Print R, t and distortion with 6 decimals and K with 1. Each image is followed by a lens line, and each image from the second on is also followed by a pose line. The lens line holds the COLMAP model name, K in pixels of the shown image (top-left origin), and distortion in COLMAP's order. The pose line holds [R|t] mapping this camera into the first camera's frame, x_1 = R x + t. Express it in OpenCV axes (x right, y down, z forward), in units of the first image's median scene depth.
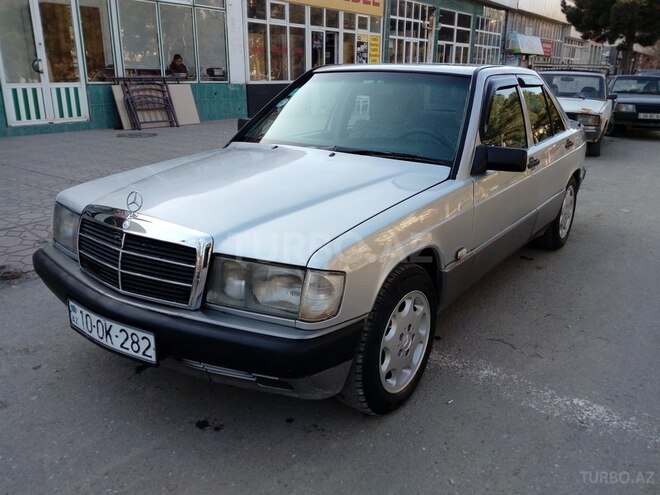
lens RADIAL K [[550.0, 0, 348.4], [0, 550.0, 246.8], [0, 0, 1]] dist [-0.014516, -0.013274]
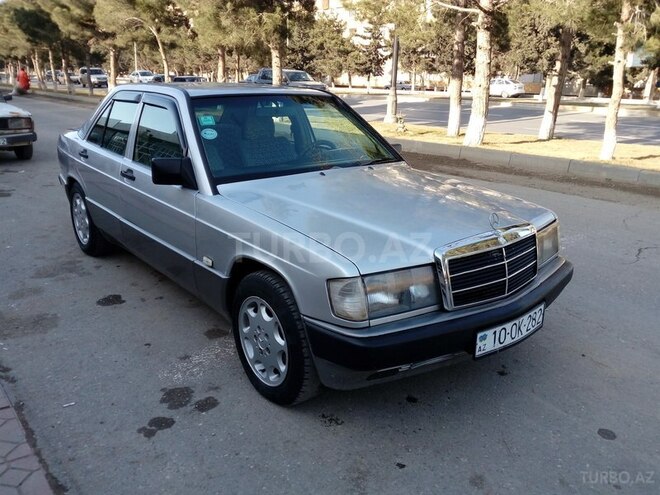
lens RADIAL K [[543.4, 0, 339.3], [0, 543.4, 248.3], [0, 0, 1]] dist [0.034504, -0.057923]
pose [[0.270616, -0.303017, 0.913755, -0.199506], [0.284289, 0.931994, 0.224871, -0.048730], [-0.919754, 0.198916, 0.338357, 0.115639]]
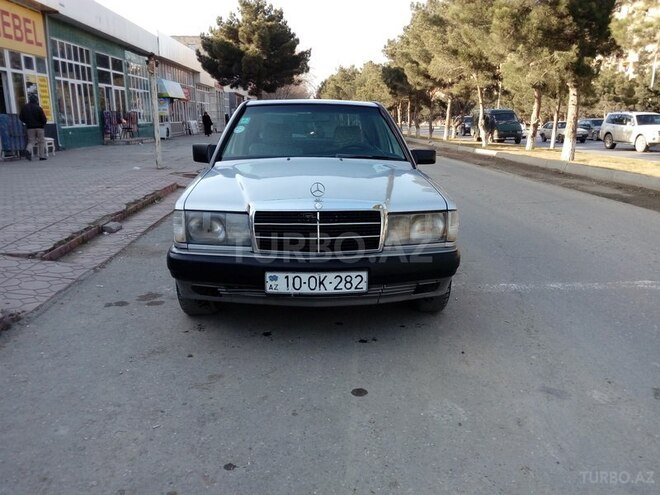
lens RADIAL K [[539.8, 0, 335.7], [0, 539.8, 246.5], [0, 0, 1]] dist [0.071738, -0.120629]
pose [[0.790605, -0.149895, 0.593697, -0.152098], [0.193263, 0.981099, -0.009656, 0.010905], [-0.581028, 0.122374, 0.804631, -0.017141]]
